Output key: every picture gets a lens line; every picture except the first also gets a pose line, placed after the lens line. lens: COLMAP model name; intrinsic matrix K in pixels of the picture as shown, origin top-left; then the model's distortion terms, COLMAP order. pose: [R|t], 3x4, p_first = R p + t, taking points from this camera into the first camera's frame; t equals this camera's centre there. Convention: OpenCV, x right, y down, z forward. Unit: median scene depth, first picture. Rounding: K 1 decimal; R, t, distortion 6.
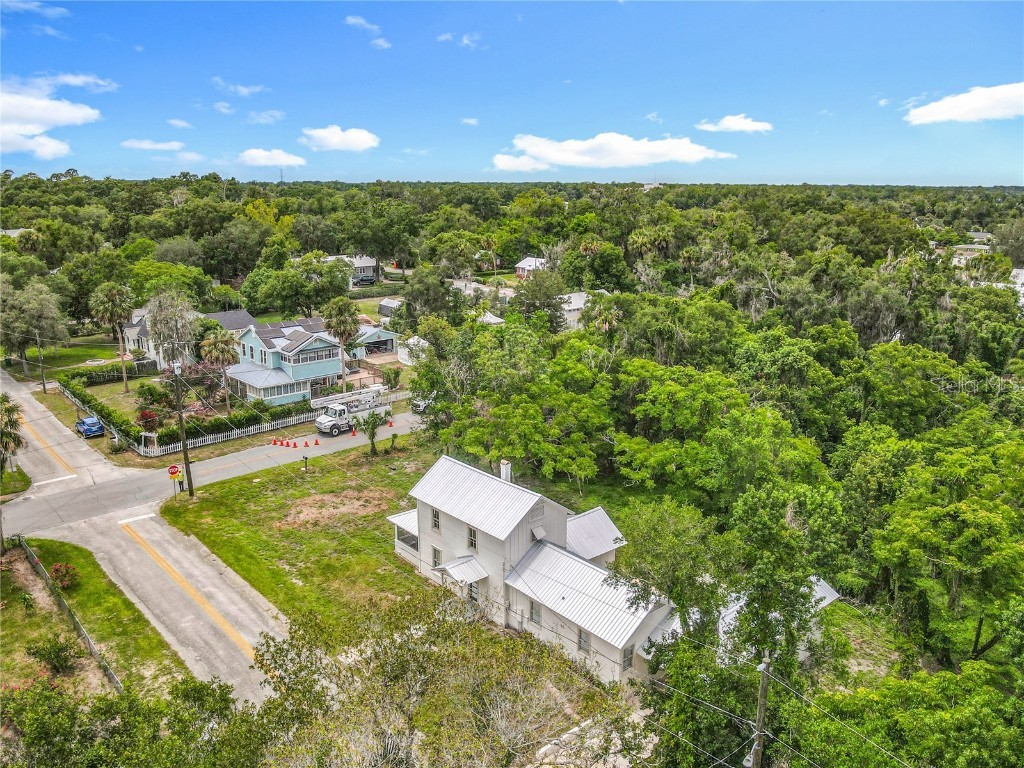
lens RADIAL K [[760.1, 0, 511.5], [0, 760.1, 377.9], [0, 0, 1]] dist [0.004182, 0.001415]
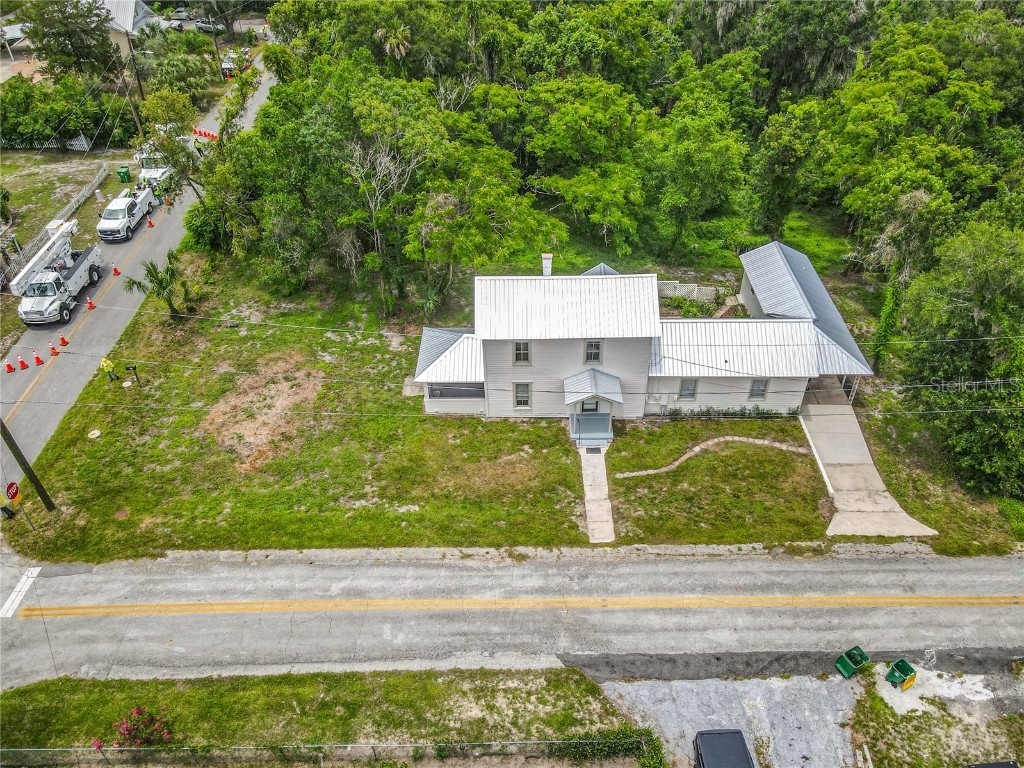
lens RADIAL K [[760.1, 0, 511.5], [0, 760.1, 377.9], [0, 0, 1]] dist [0.004182, 0.001415]
pose [[0.664798, -0.460652, 0.588084, -0.633794], [0.189466, 0.865471, 0.463749, -0.179750], [-0.722597, -0.196877, 0.662641, 0.491008]]
